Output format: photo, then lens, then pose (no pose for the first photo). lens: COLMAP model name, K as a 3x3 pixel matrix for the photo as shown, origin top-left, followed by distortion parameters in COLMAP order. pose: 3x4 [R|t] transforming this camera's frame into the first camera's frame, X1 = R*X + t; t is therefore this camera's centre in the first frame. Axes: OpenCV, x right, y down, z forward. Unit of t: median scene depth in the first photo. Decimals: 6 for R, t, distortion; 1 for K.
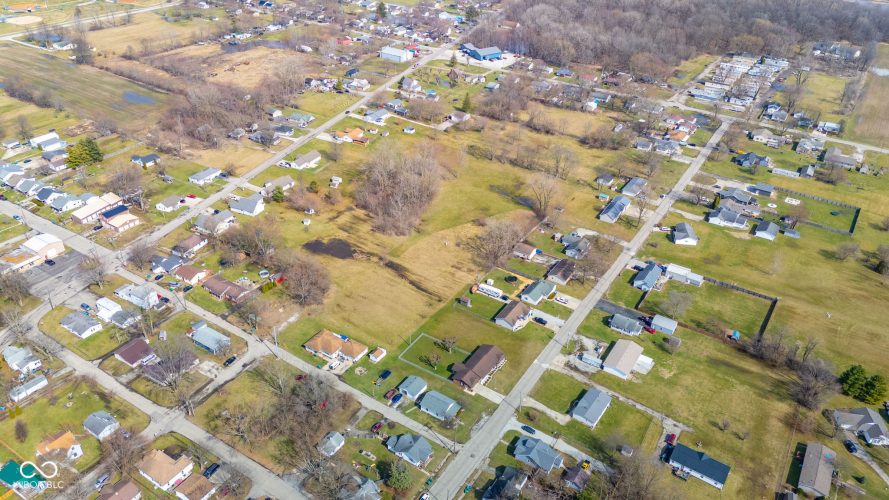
lens RADIAL K [[677.7, 0, 433.8], [0, 677.7, 249.4], [0, 0, 1]] dist [0.055294, -0.042870]
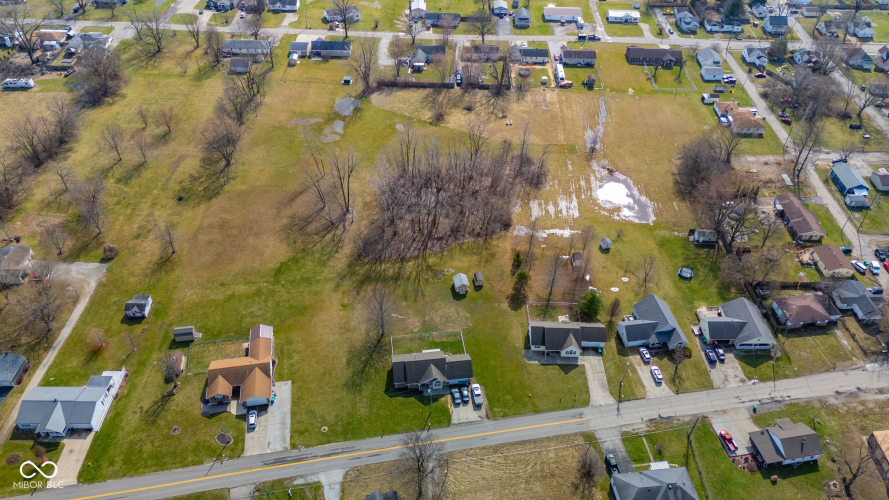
lens RADIAL K [[677.7, 0, 433.8], [0, 677.7, 249.4], [0, 0, 1]] dist [0.055294, -0.042870]
pose [[-0.520315, -0.599921, 0.607755, -0.409017], [0.403888, 0.454177, 0.794102, -0.512352], [-0.752427, 0.658648, 0.005985, 0.995066]]
